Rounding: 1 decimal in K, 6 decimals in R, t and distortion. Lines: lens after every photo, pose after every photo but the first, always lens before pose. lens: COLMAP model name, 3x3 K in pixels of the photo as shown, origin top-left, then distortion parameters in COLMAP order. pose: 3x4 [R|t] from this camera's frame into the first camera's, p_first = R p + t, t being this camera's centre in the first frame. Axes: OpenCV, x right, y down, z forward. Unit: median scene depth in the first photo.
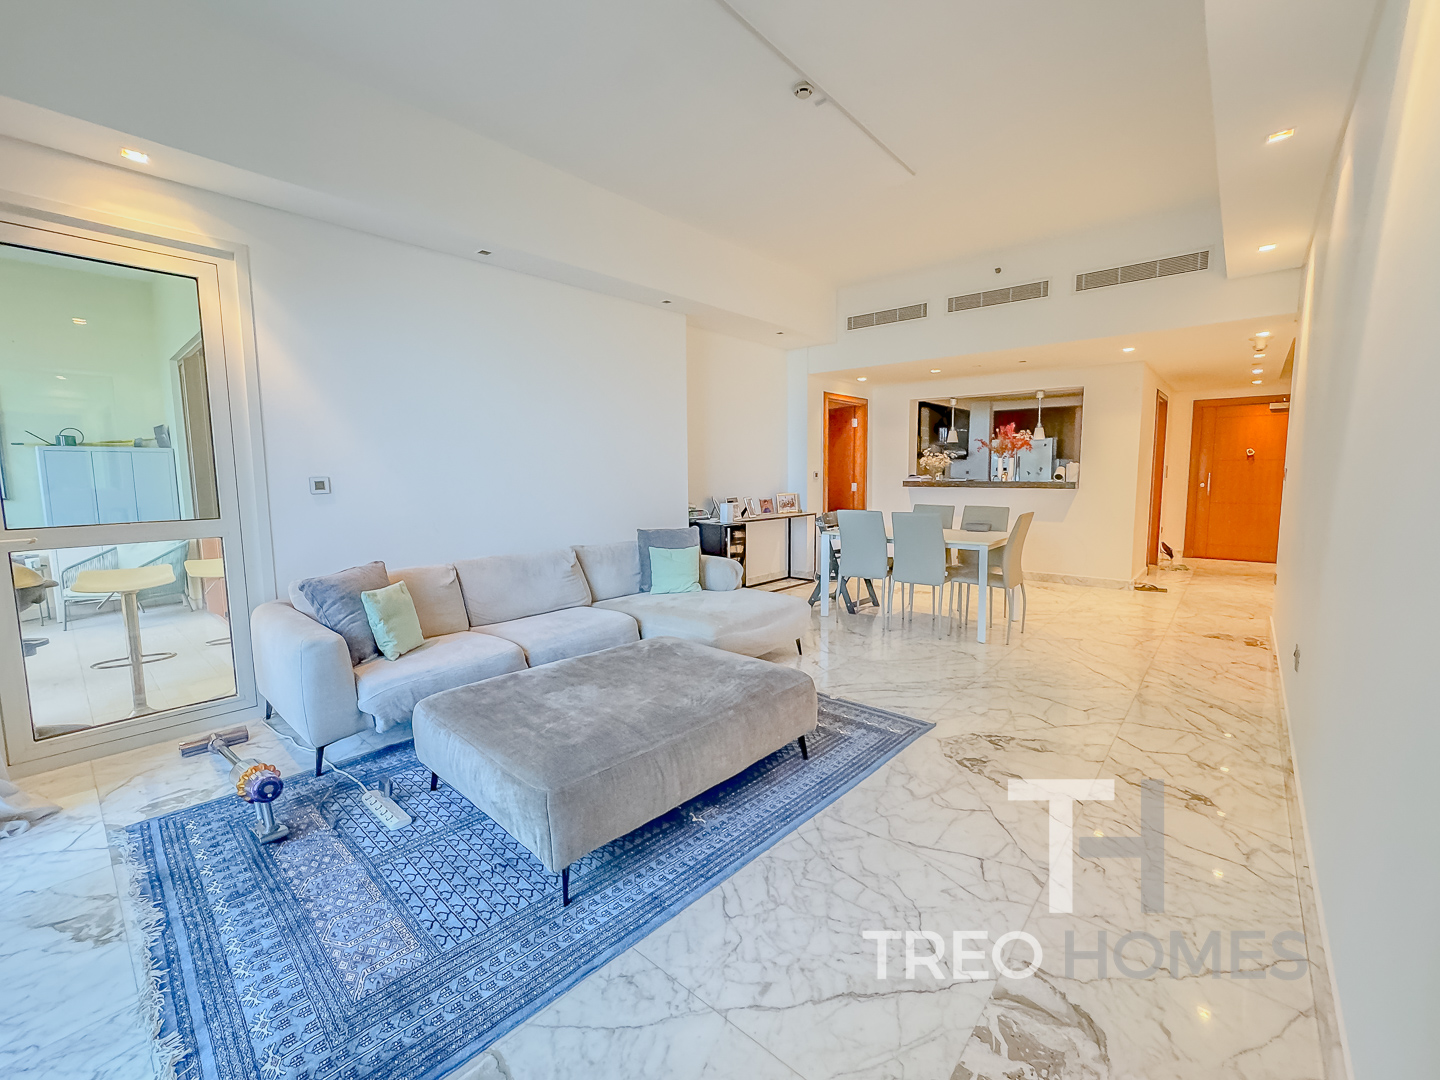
lens RADIAL K [[601.0, 0, 720.0], [0, 601.0, 540.0], [0, 0, 1]] dist [-0.046921, 0.016843]
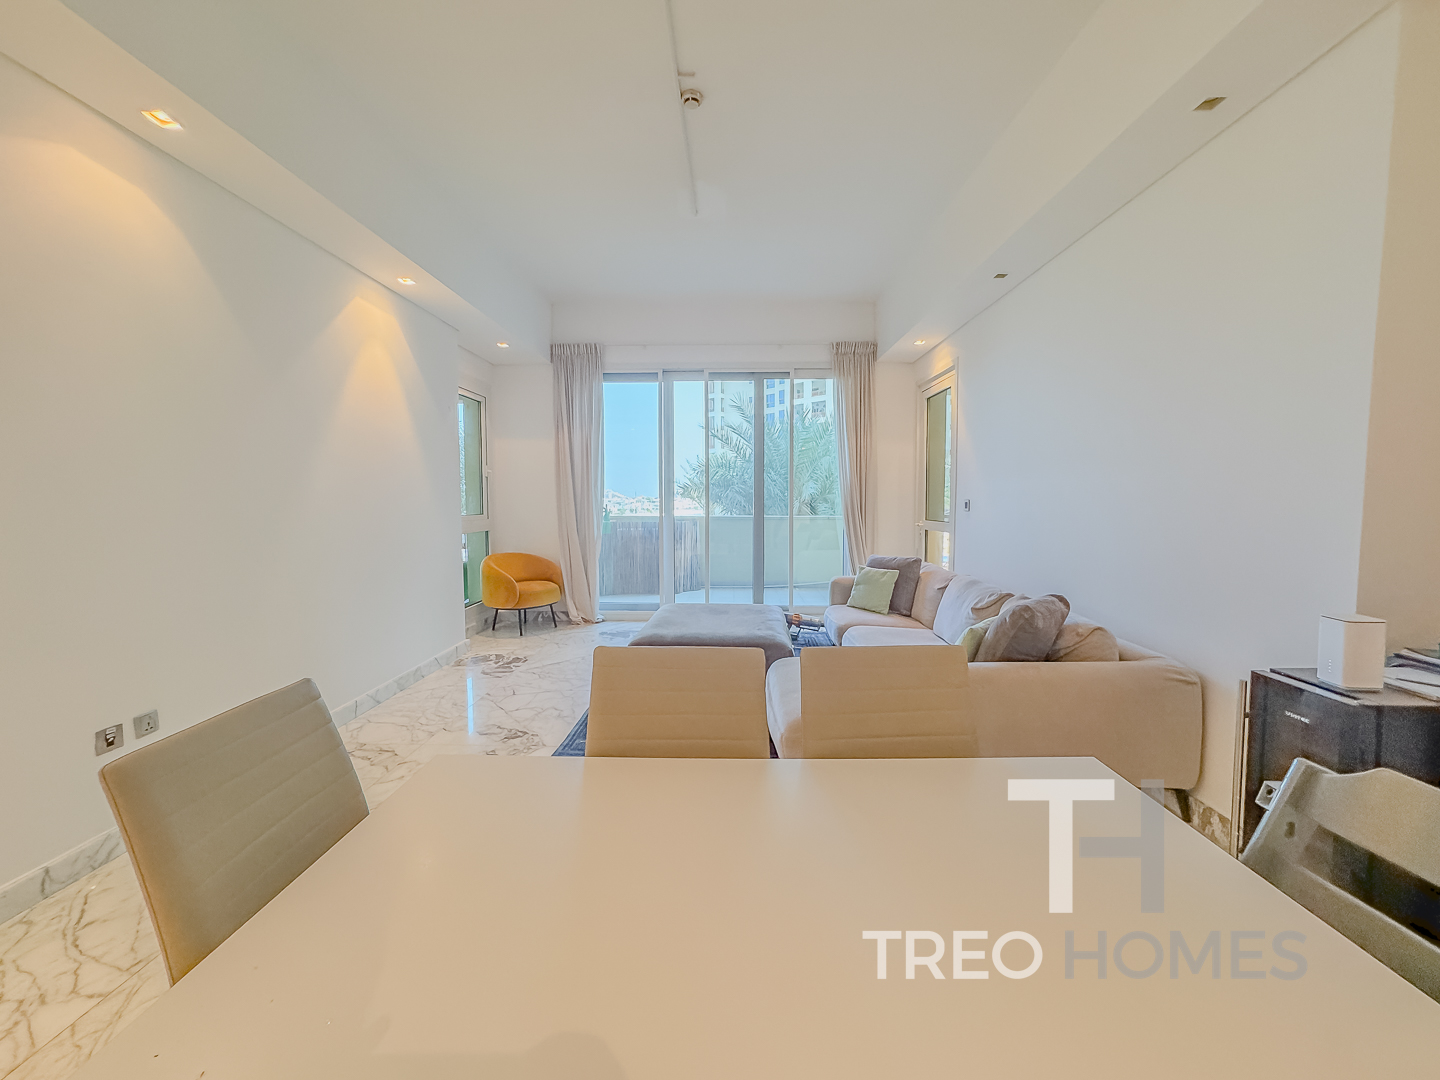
lens RADIAL K [[591.0, 0, 730.6], [0, 591.0, 535.1], [0, 0, 1]] dist [-0.023760, 0.015836]
pose [[-0.753741, 0.053794, -0.654966, 0.843520], [-0.061675, 0.986455, 0.151996, -0.252600], [0.654271, 0.154960, -0.740214, 2.075892]]
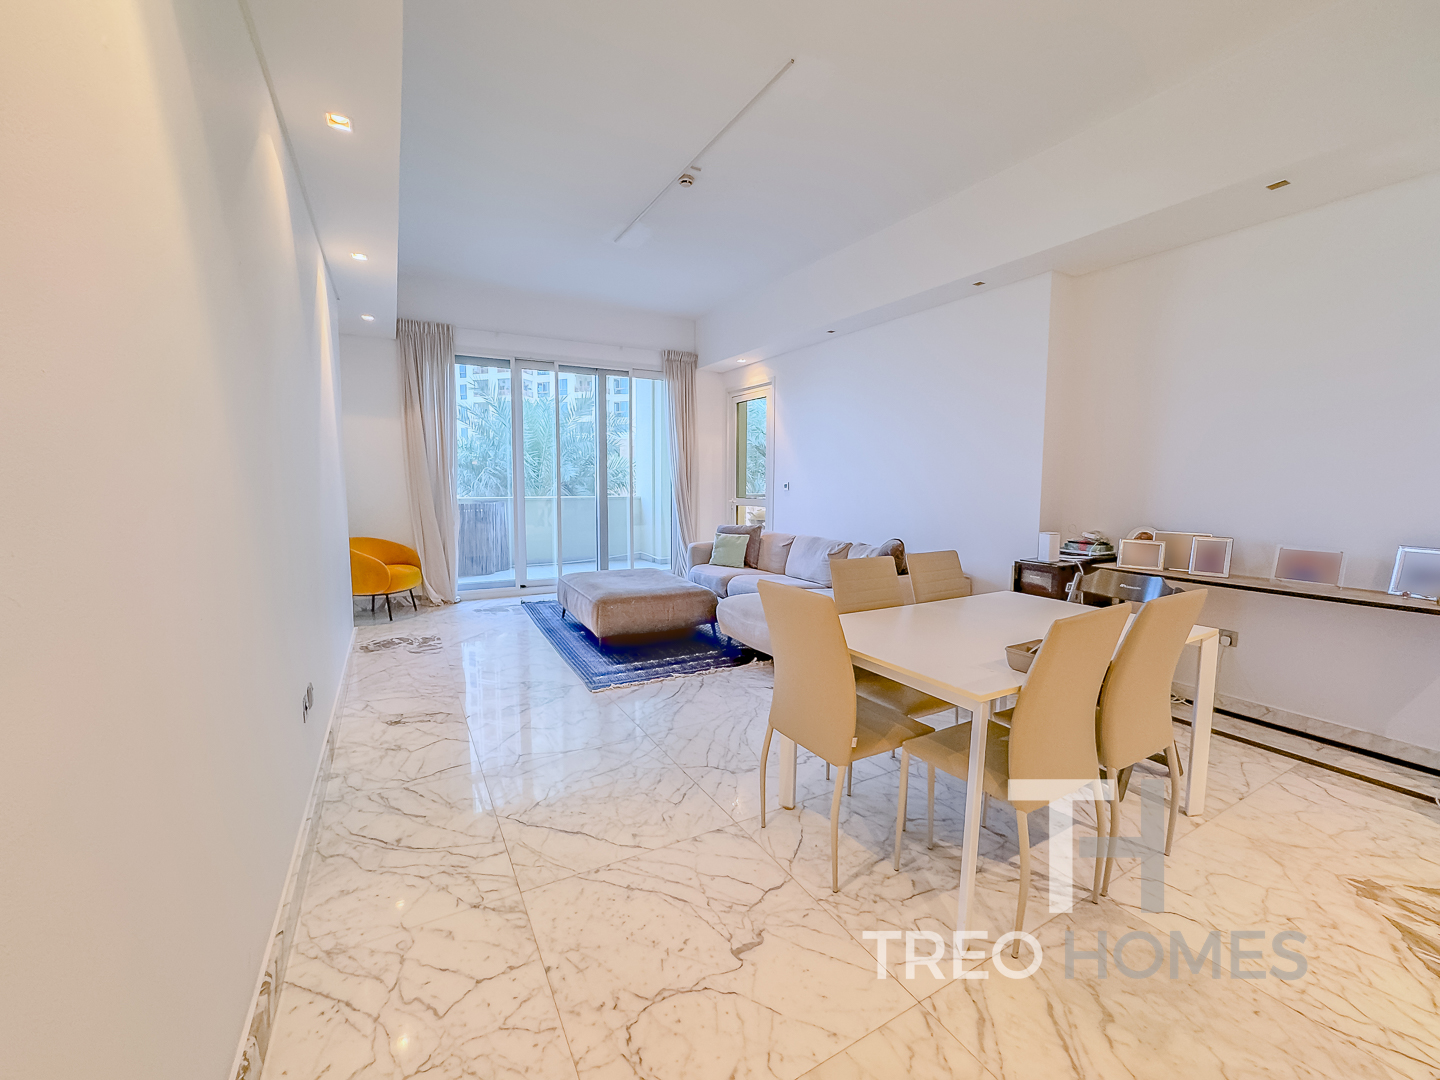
lens RADIAL K [[591.0, 0, 730.6], [0, 591.0, 535.1], [0, 0, 1]] dist [-0.023760, 0.015836]
pose [[-0.318548, 0.099348, -0.942686, 1.547069], [-0.102761, 0.985012, 0.138534, -0.232000], [0.942320, 0.141001, -0.303564, 1.777405]]
